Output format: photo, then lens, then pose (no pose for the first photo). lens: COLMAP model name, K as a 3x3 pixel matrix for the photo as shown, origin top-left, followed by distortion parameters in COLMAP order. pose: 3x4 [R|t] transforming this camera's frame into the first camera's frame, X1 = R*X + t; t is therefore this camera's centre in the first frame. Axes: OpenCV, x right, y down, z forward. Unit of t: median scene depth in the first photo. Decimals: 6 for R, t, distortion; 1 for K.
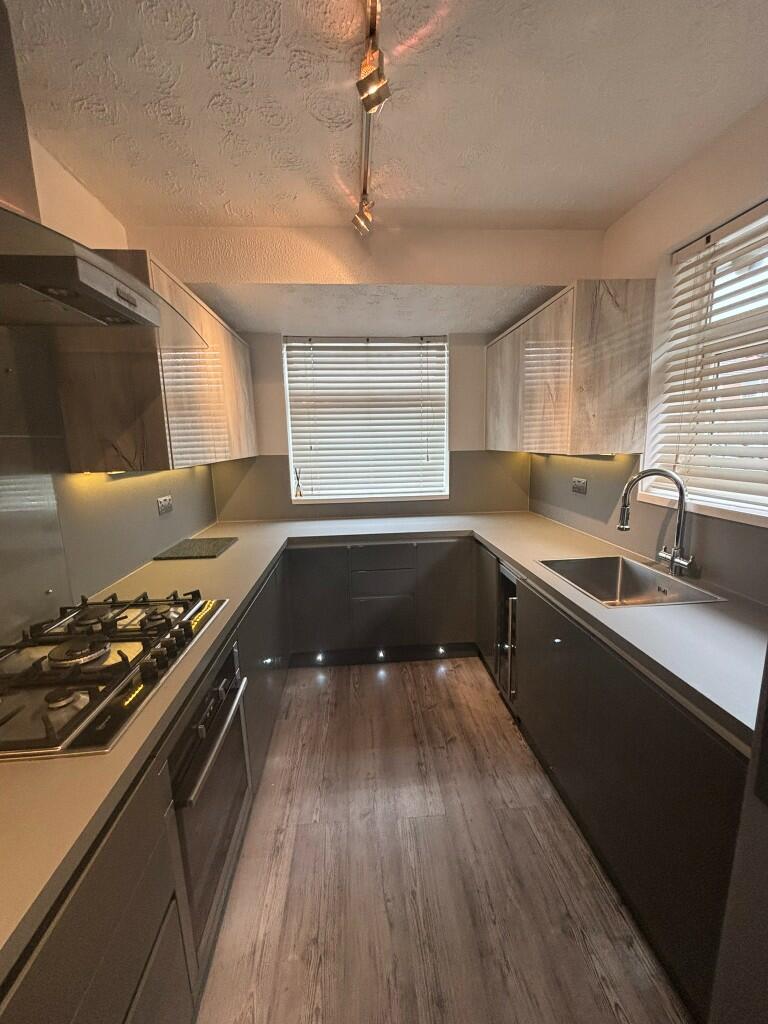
lens RADIAL K [[411.4, 0, 379.3], [0, 411.4, 510.0], [0, 0, 1]] dist [-0.000815, -0.000057]
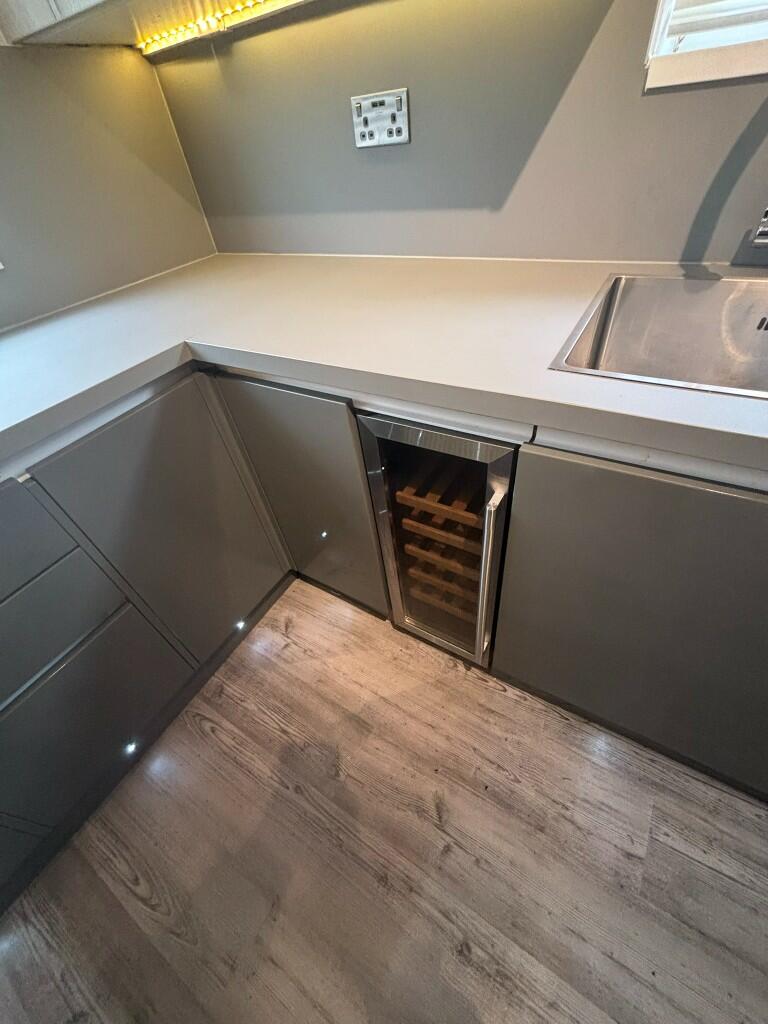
lens RADIAL K [[417.2, 0, 388.4], [0, 417.2, 512.9], [0, 0, 1]] dist [0.000139, 0.000032]
pose [[0.571473, -0.593665, 0.566551, 0.077205], [0.229485, 0.778462, 0.584238, -0.000421], [-0.787880, -0.203861, 0.581107, 0.886933]]
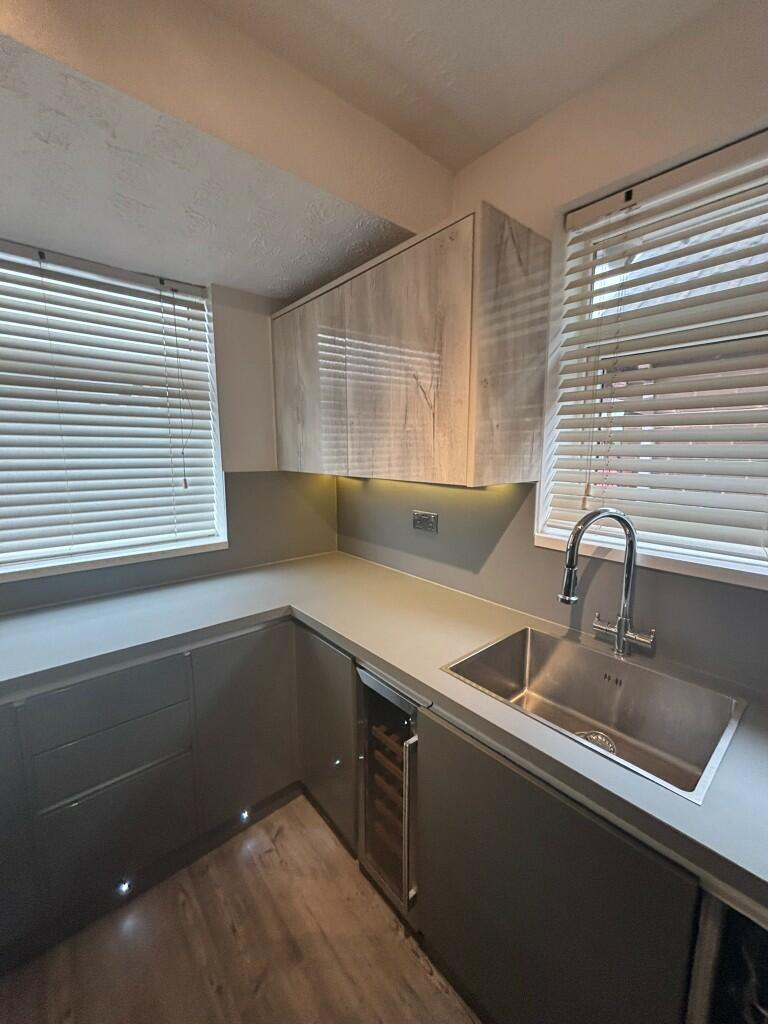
lens RADIAL K [[411.7, 0, 385.0], [0, 411.7, 508.9], [0, 0, 1]] dist [-0.004408, -0.000011]
pose [[0.798800, -0.058564, 0.598739, -0.017871], [0.077868, 0.996943, -0.006373, -0.103570], [-0.596535, 0.051714, 0.800919, 0.569928]]
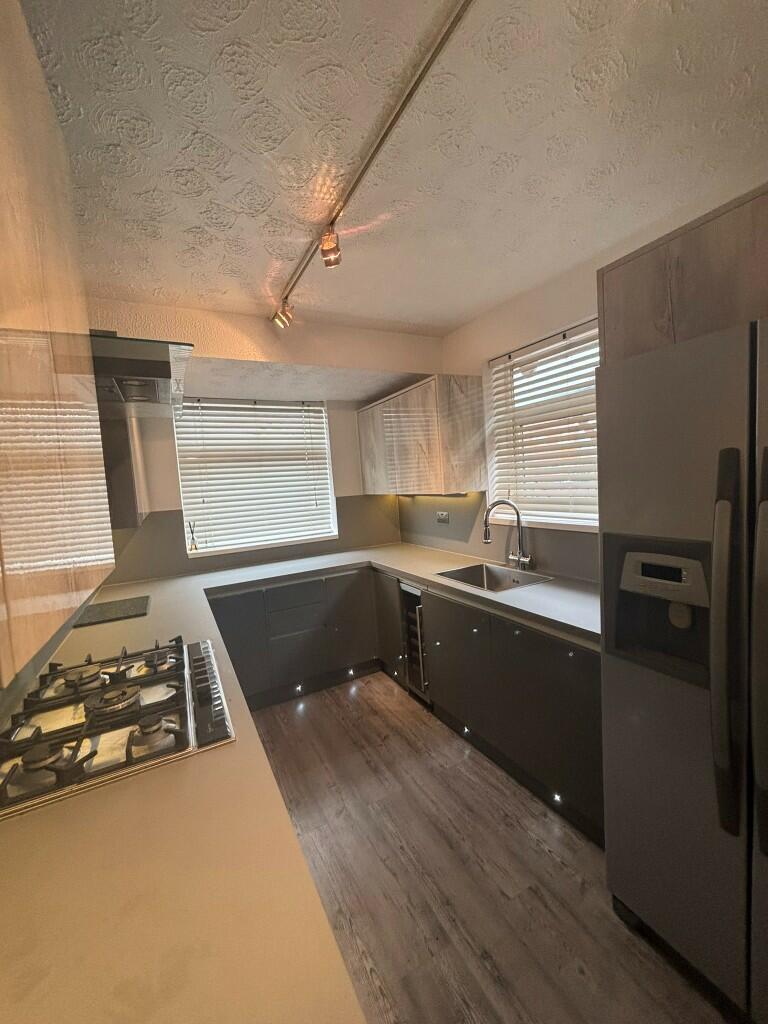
lens RADIAL K [[411.4, 0, 379.3], [0, 411.4, 510.0], [0, 0, 1]] dist [-0.000815, -0.000057]
pose [[0.917371, -0.065985, 0.392526, -0.276700], [0.110505, 0.989617, -0.091903, 0.020364], [-0.382387, 0.127685, 0.915138, -0.167053]]
